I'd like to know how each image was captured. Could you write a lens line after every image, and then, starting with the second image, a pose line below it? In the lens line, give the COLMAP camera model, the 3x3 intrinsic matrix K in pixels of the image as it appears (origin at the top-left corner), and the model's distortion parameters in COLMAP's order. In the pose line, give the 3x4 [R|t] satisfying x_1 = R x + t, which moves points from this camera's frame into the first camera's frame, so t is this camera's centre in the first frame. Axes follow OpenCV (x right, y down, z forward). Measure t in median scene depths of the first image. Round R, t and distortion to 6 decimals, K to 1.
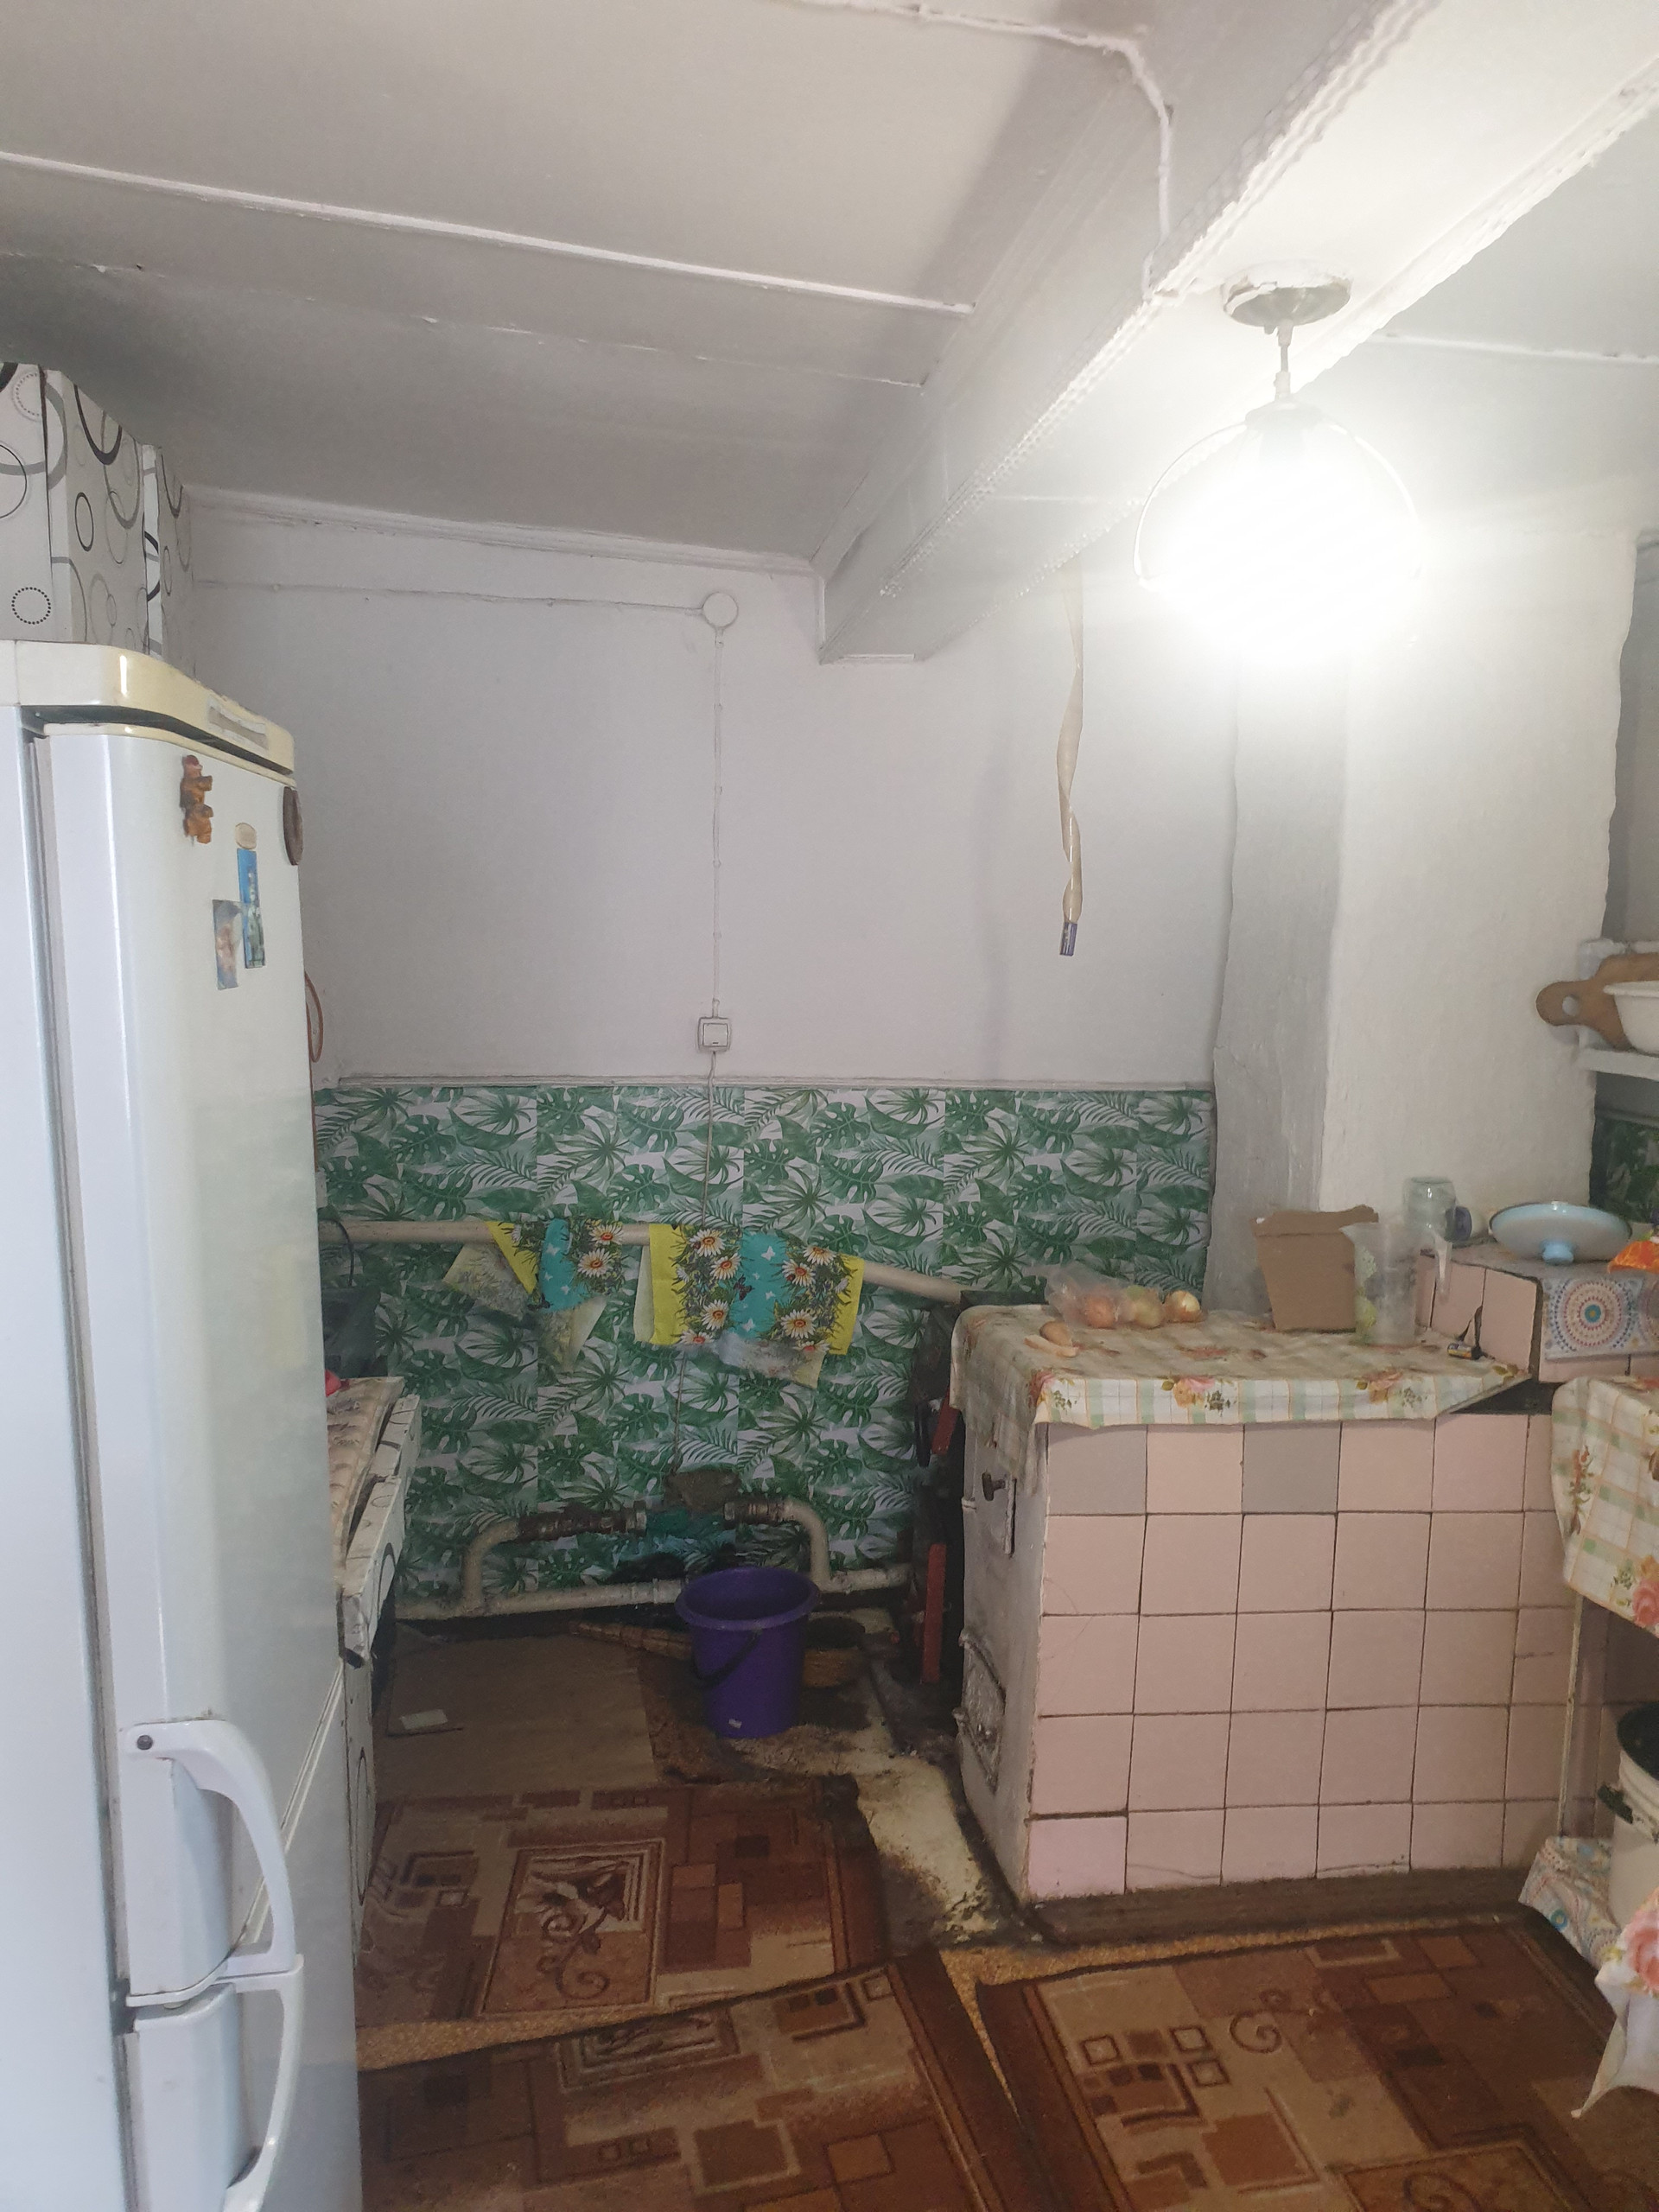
lens RADIAL K [[1647.8, 0, 829.5], [0, 1647.8, 1106.0], [0, 0, 1]] dist [0.041796, -0.013984]
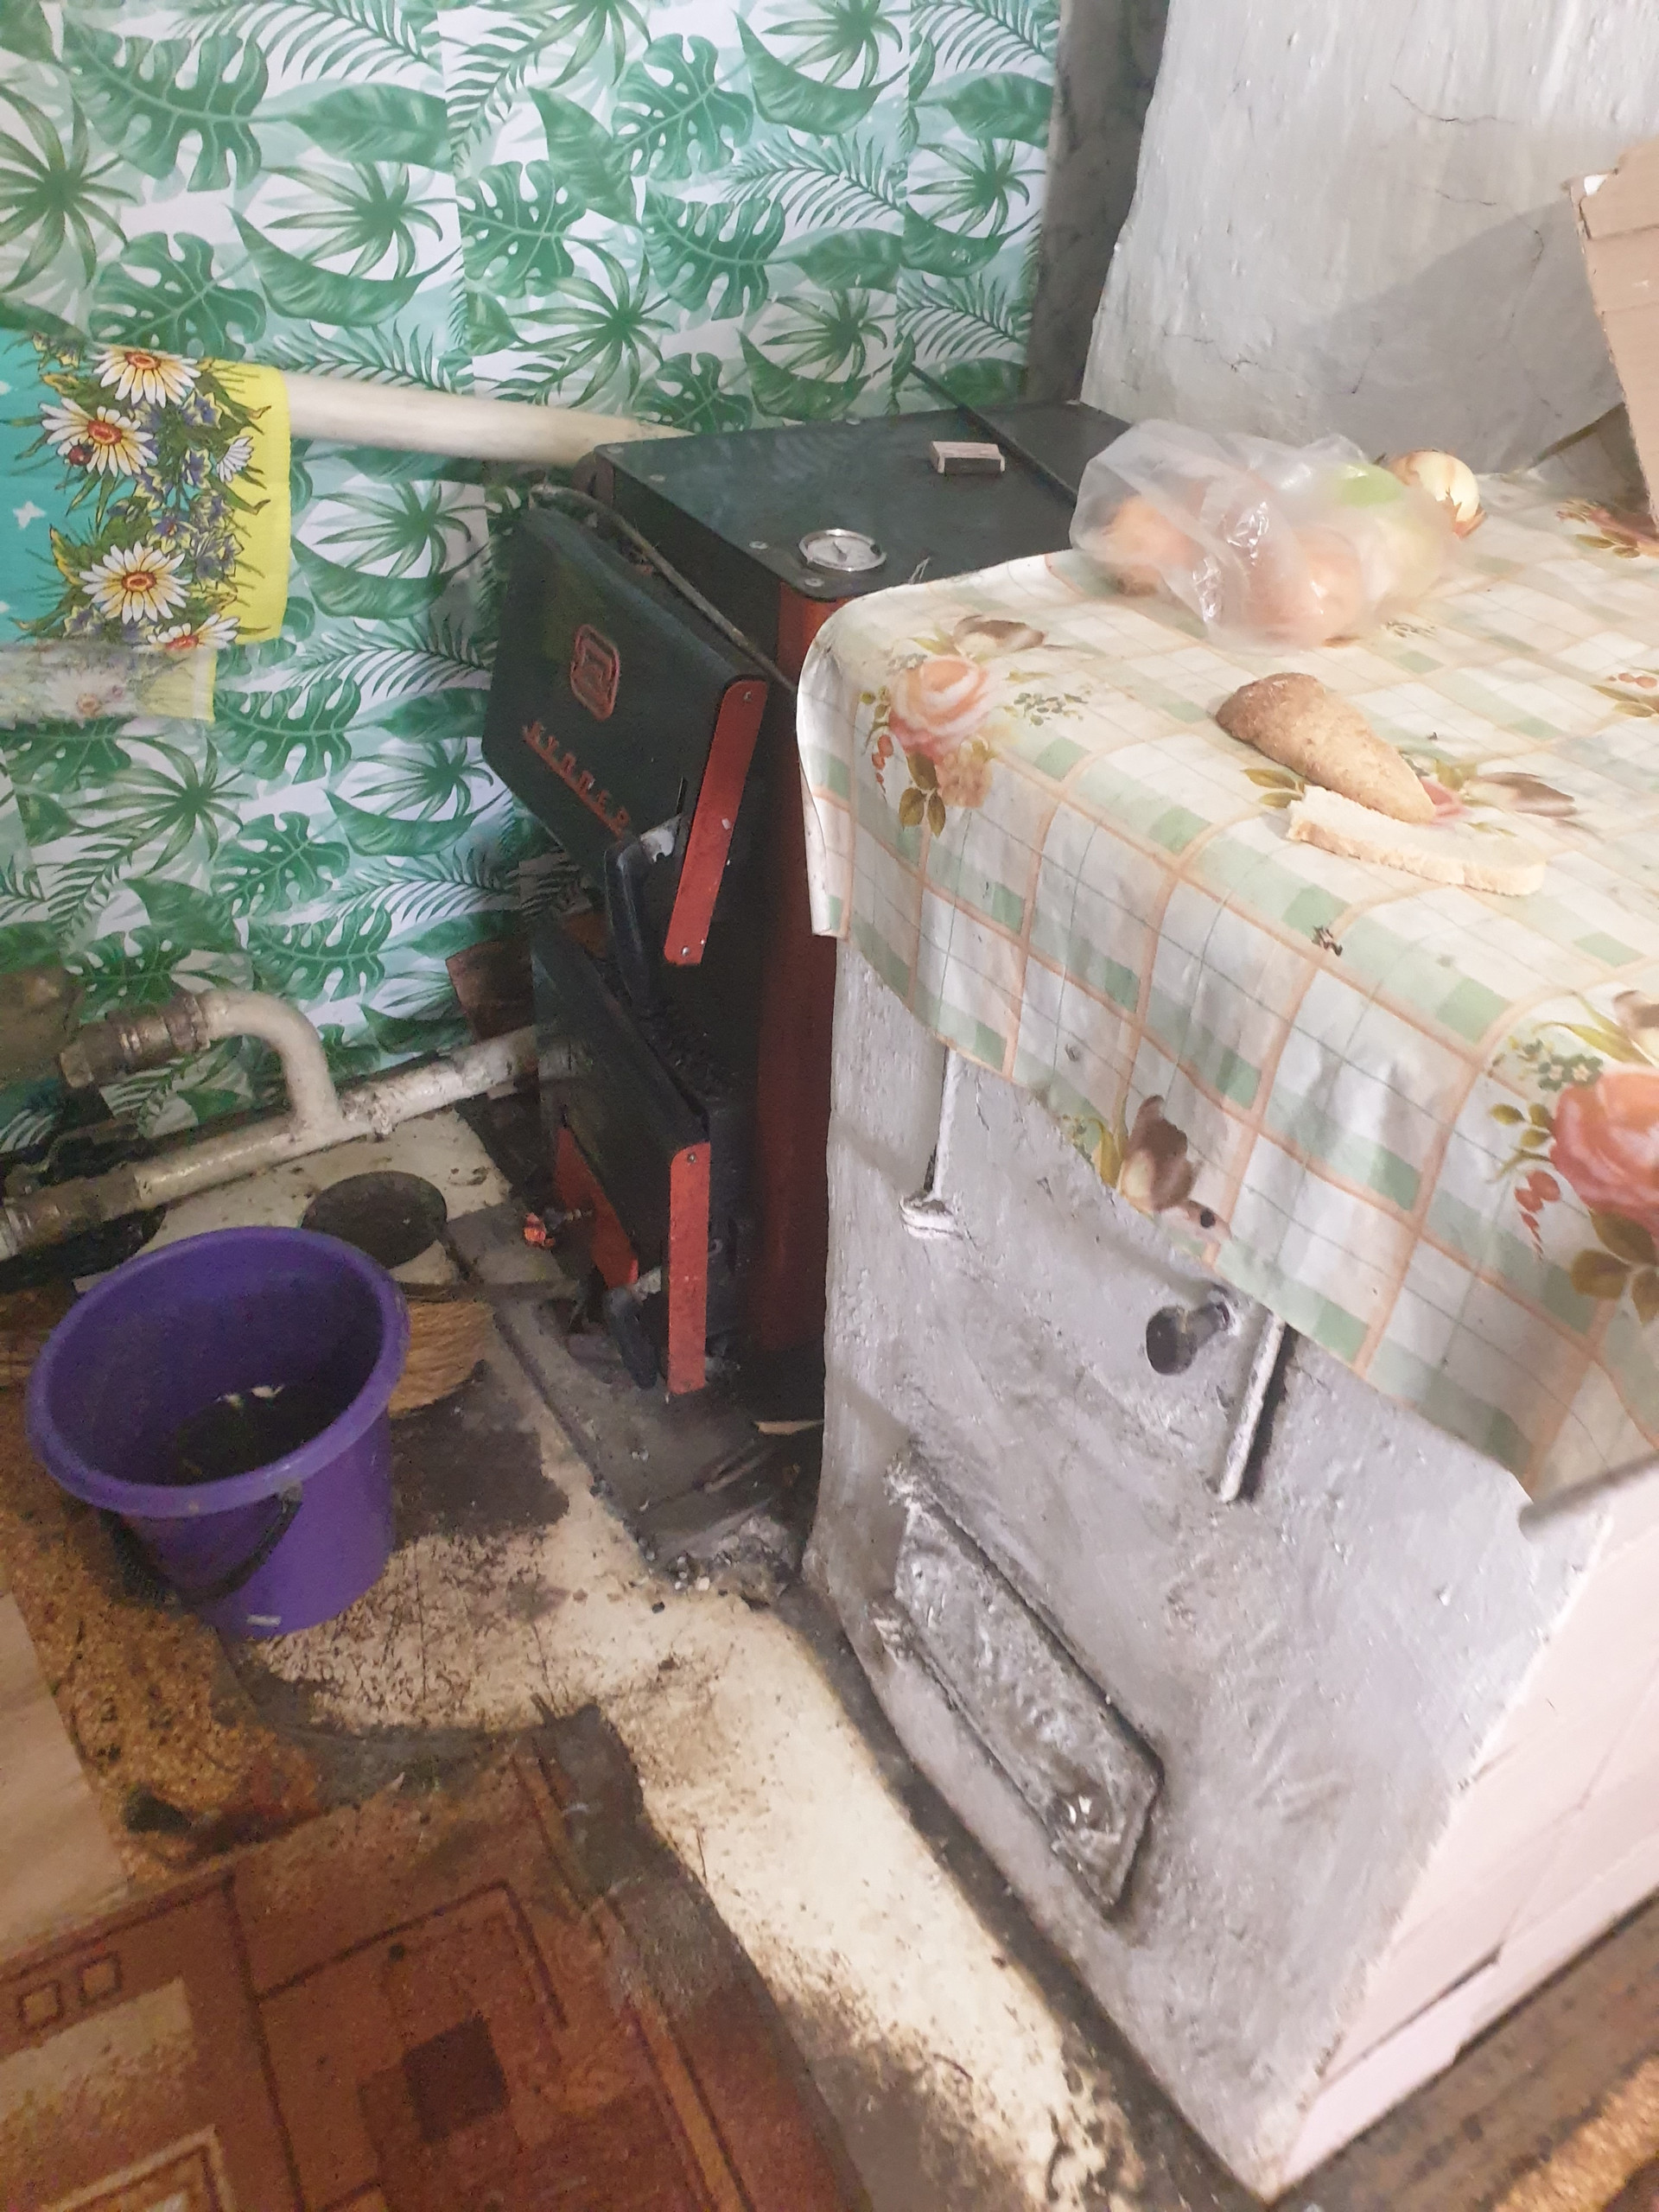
lens RADIAL K [[1738.3, 0, 836.4], [0, 1738.3, 1095.2], [0, 0, 1]] dist [0.010333, 0.014540]
pose [[0.911300, -0.249442, 0.327584, -0.030992], [0.030320, 0.834097, 0.550784, 0.019143], [-0.410625, -0.491997, 0.767676, 0.569891]]
